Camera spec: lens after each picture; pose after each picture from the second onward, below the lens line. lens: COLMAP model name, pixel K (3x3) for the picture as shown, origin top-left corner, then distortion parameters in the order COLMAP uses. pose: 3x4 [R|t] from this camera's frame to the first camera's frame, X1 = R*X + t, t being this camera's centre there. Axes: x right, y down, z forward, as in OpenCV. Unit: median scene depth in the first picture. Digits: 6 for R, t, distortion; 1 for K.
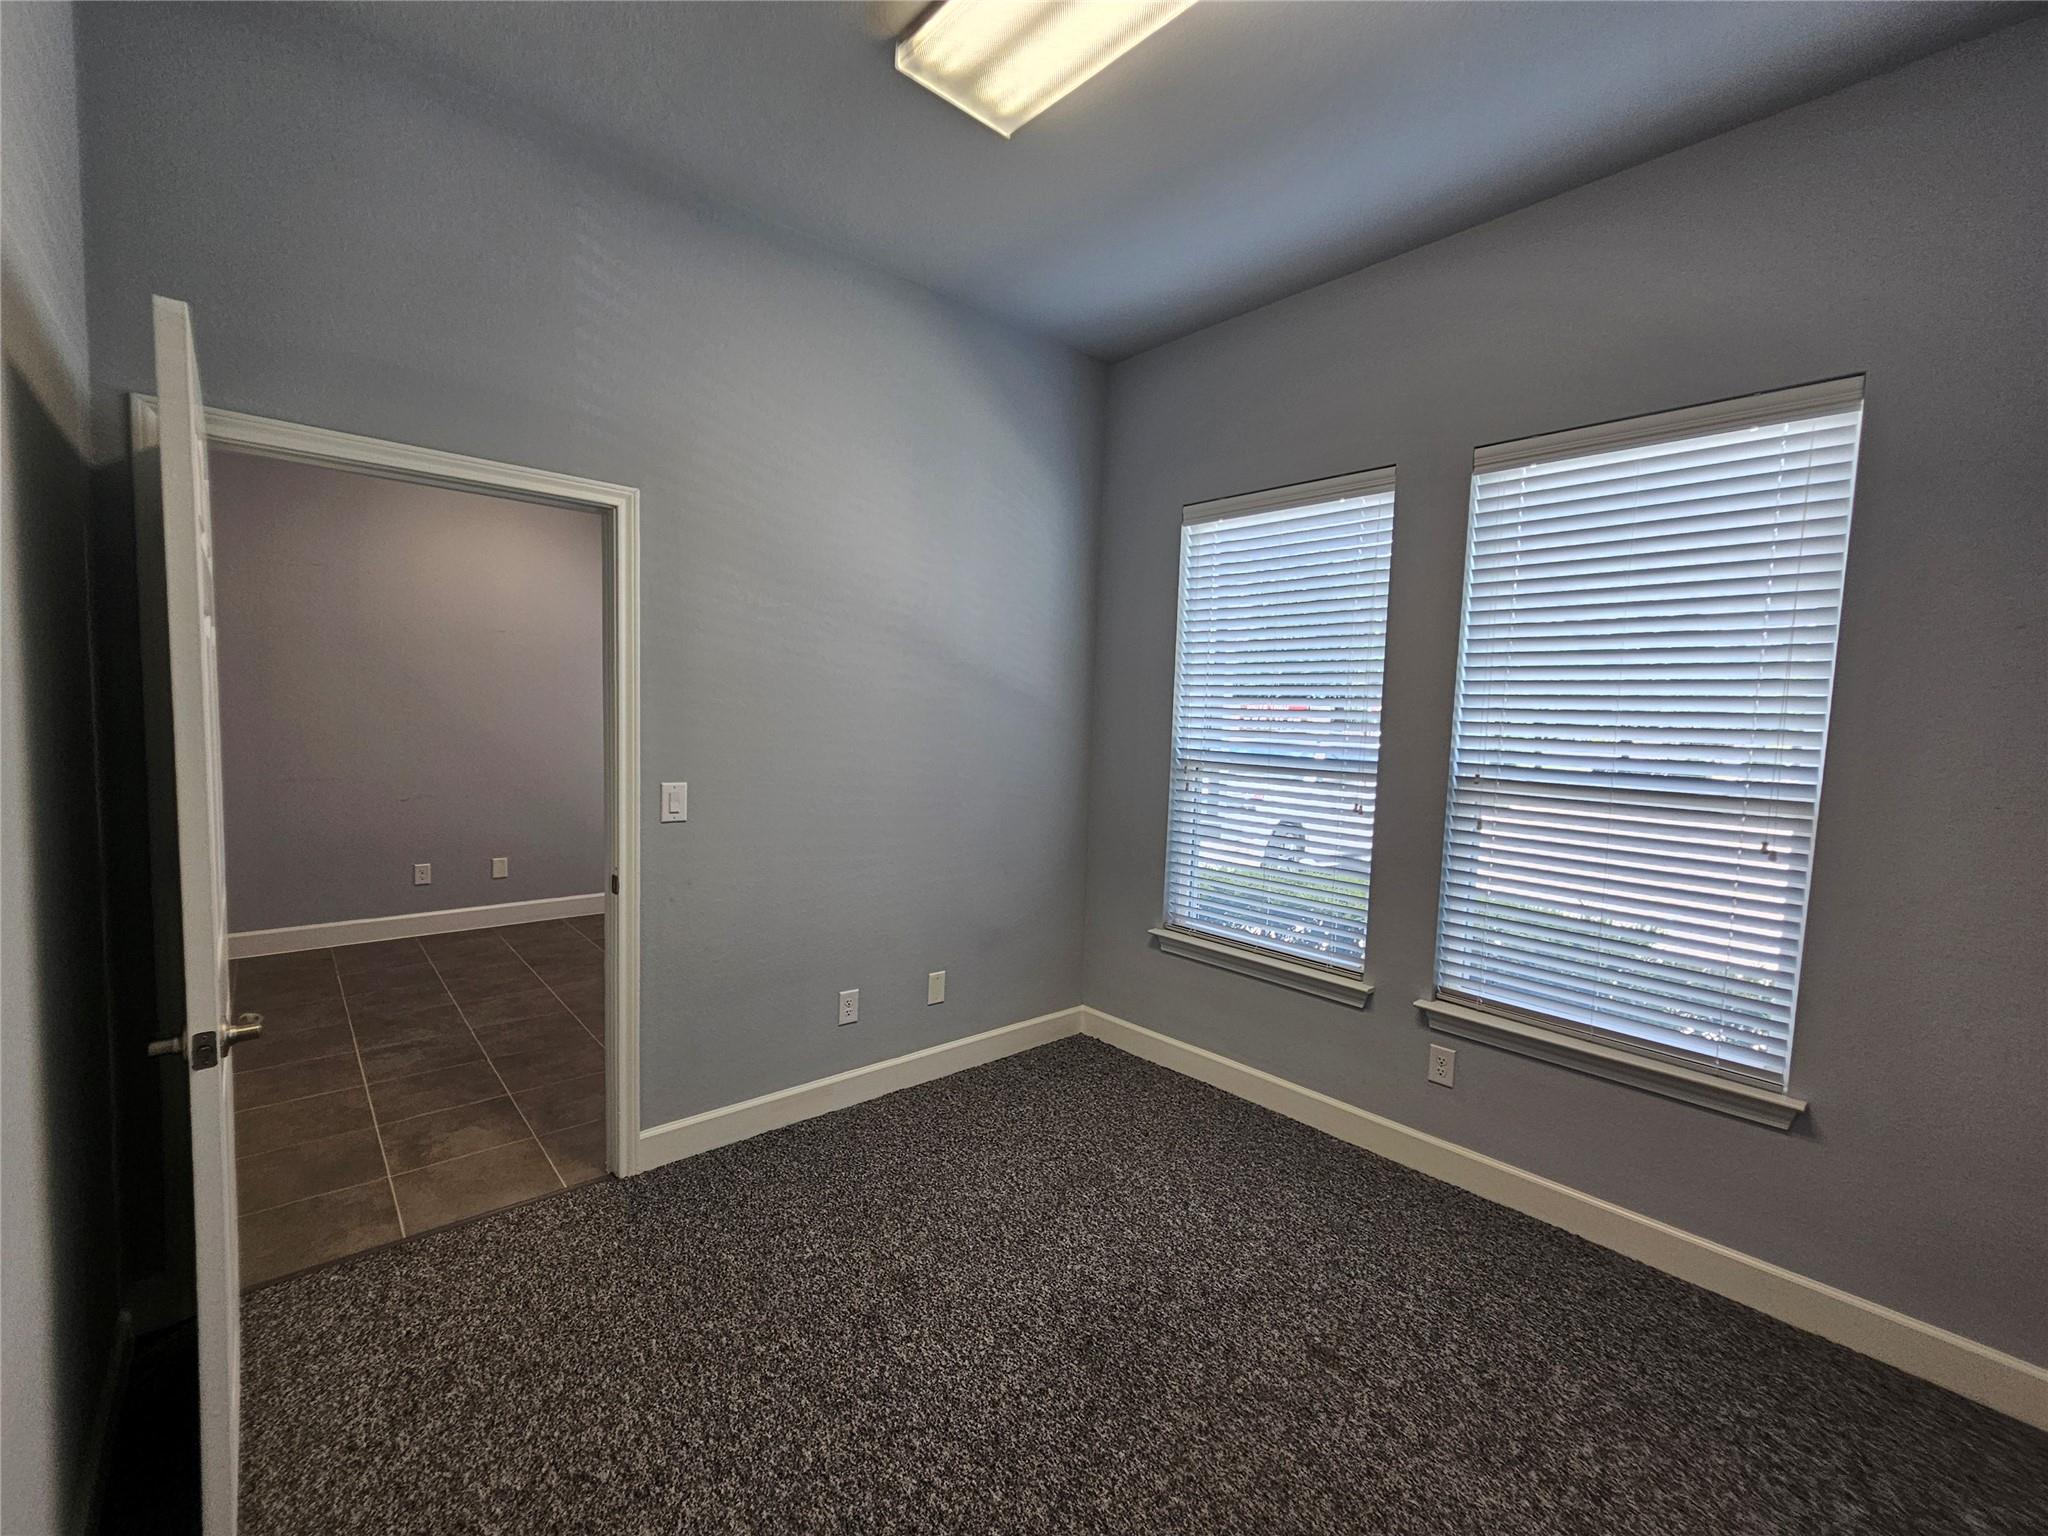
lens RADIAL K [[852.3, 0, 1015.6], [0, 852.3, 776.5], [0, 0, 1]] dist [-0.000938, -0.000029]
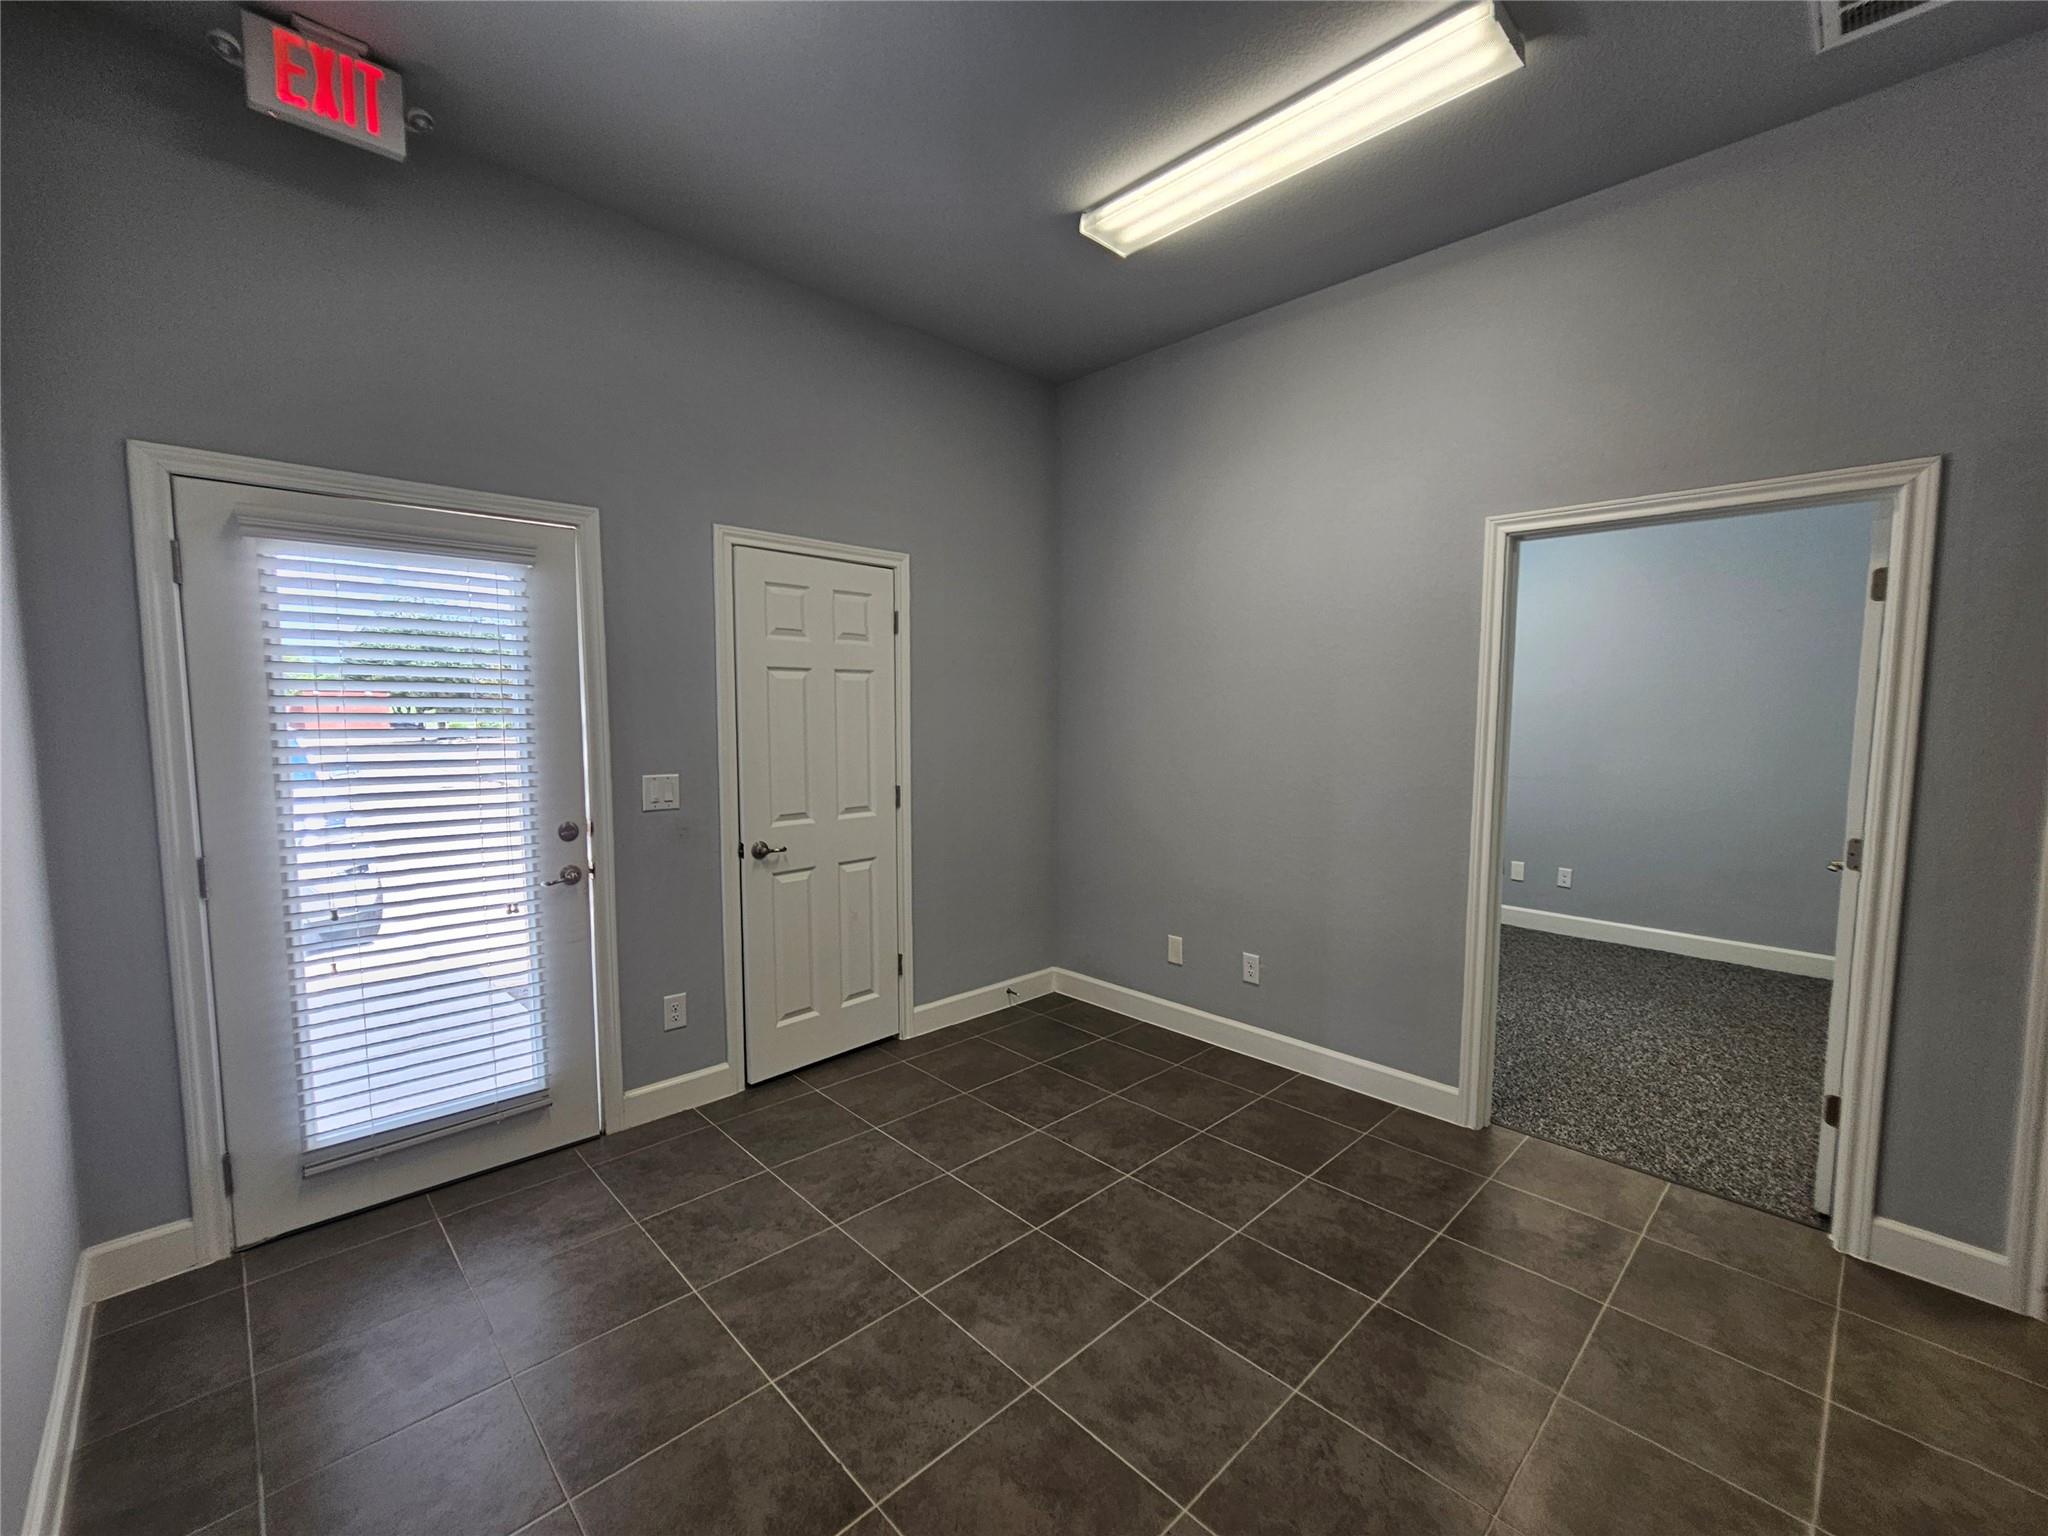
lens RADIAL K [[861.1, 0, 1049.2], [0, 861.1, 764.8], [0, 0, 1]] dist [0.000255, 0.000476]
pose [[-0.061096, -0.106936, 0.992387, -1.544035], [0.065378, 0.991681, 0.110885, -0.173344], [-0.995988, 0.071655, -0.053596, 1.629765]]
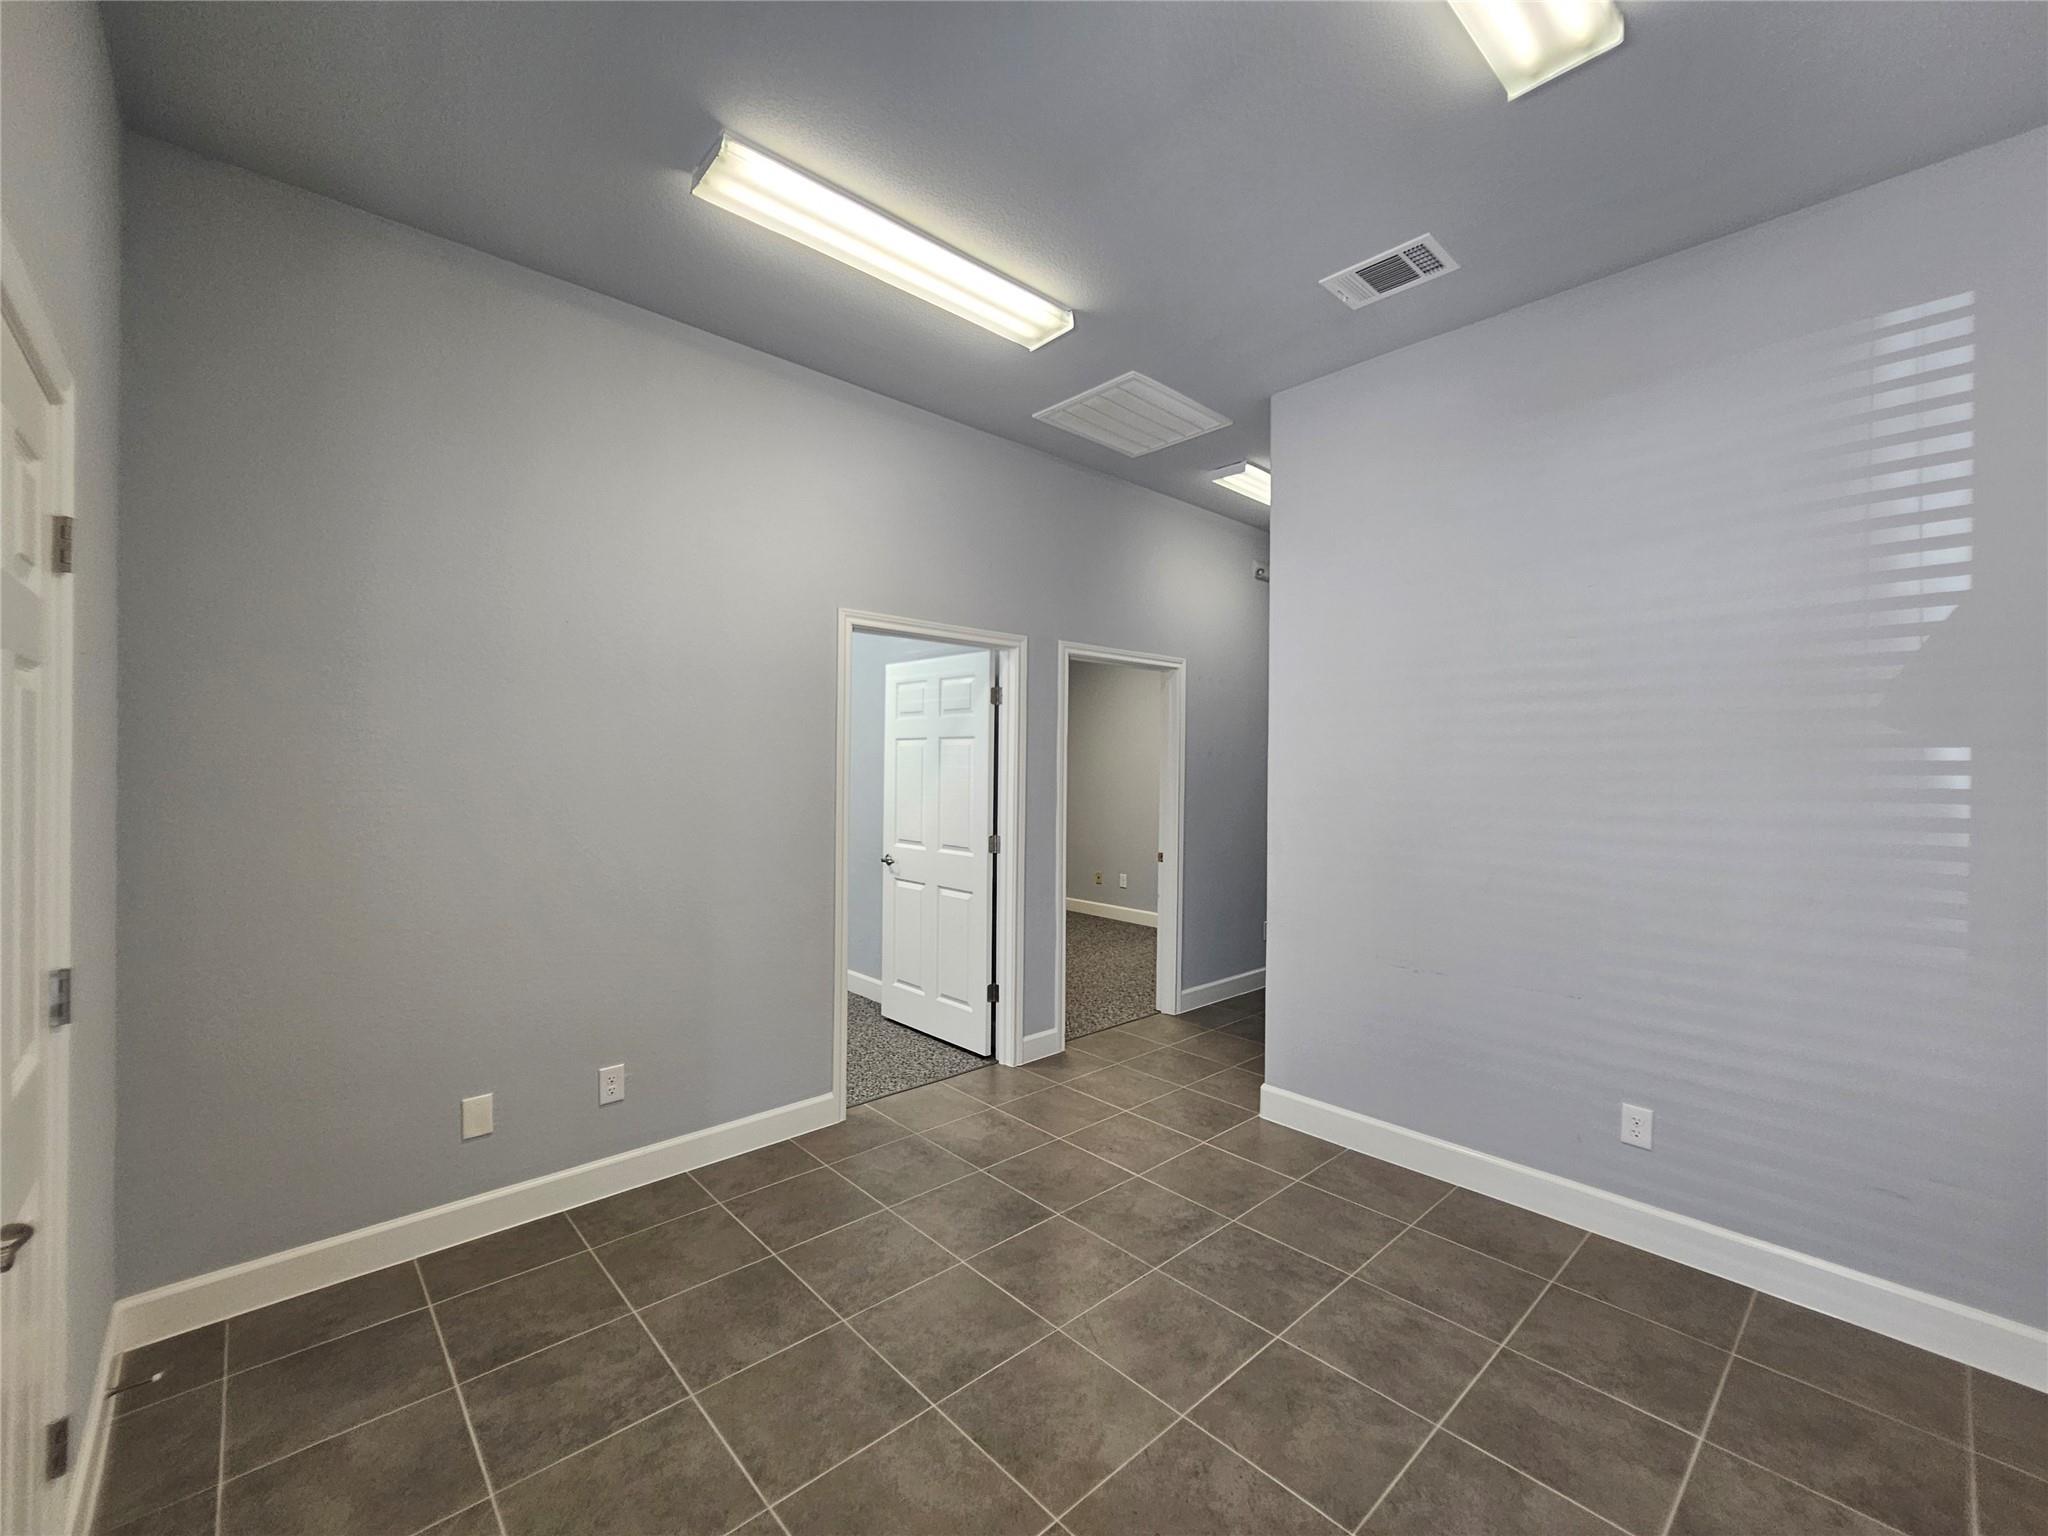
lens RADIAL K [[847.8, 0, 1023.9], [0, 847.8, 769.5], [0, 0, 1]] dist [-0.005376, 0.003573]
pose [[-0.998820, -0.046027, -0.015482, -0.730589], [-0.047126, 0.995653, 0.080342, -0.191767], [0.011717, 0.080977, -0.996647, 2.310645]]
